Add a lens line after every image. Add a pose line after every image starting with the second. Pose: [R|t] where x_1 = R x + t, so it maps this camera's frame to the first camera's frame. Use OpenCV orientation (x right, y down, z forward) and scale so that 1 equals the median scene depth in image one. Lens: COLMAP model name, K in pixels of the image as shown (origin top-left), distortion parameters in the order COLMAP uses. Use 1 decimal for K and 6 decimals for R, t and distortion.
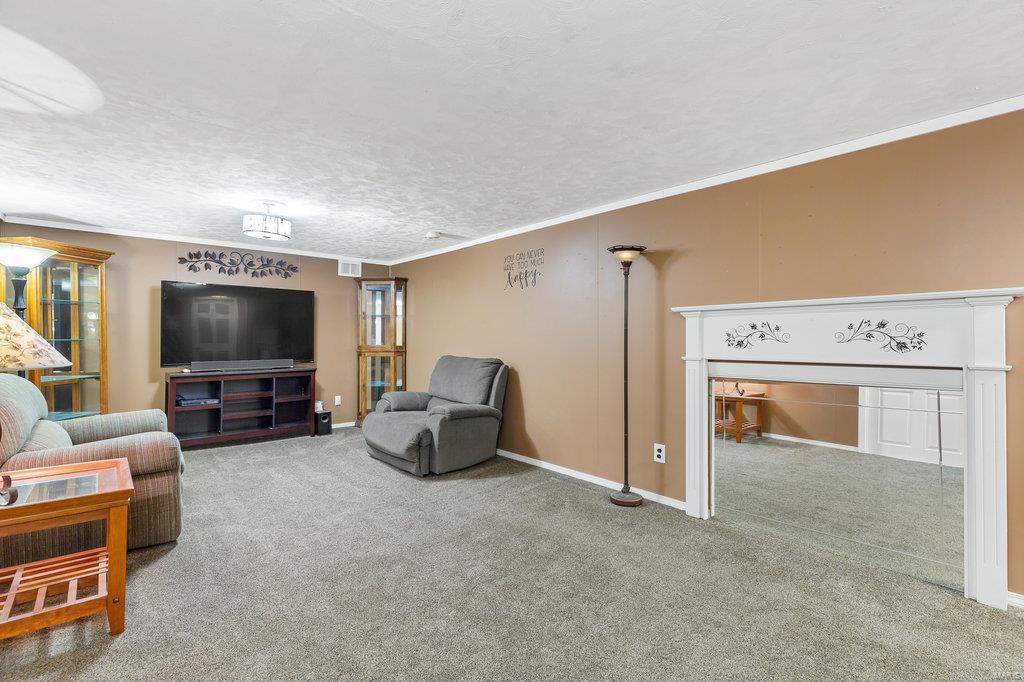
lens RADIAL K [[465.2, 0, 508.2], [0, 465.2, 336.4], [0, 0, 1]] dist [0.005353, -0.001257]
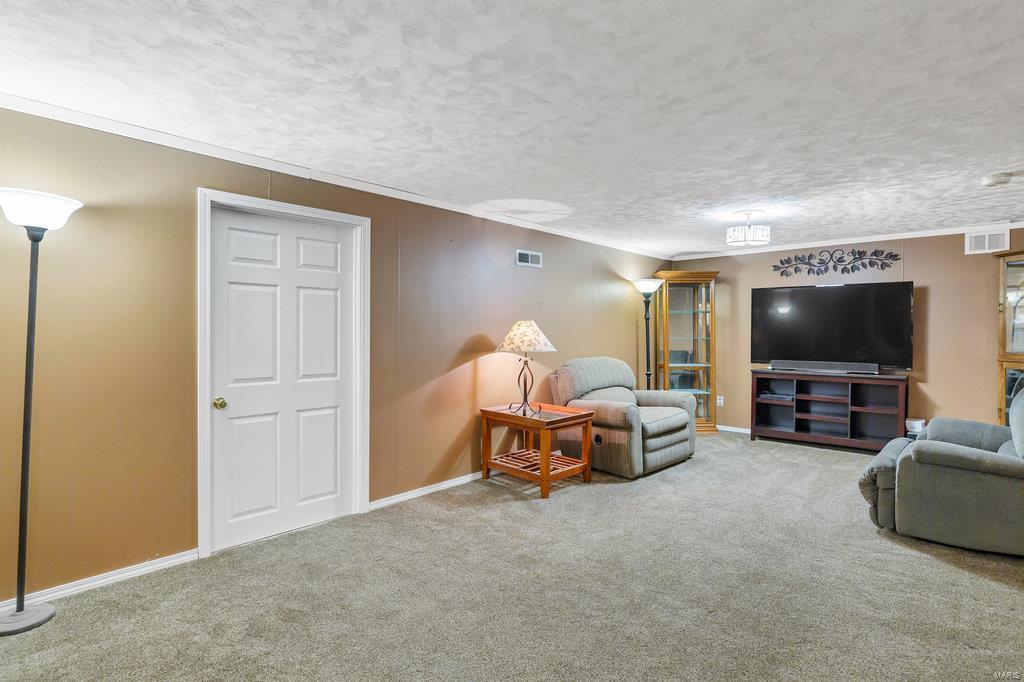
lens RADIAL K [[508.2, 0, 508.7], [0, 508.2, 336.4], [0, 0, 1]] dist [-0.001347, -0.000434]
pose [[0.090516, 0.006980, -0.995871, 0.429551], [-0.006068, 0.999961, 0.006457, -0.004720], [0.995877, 0.005458, 0.090555, 0.256063]]
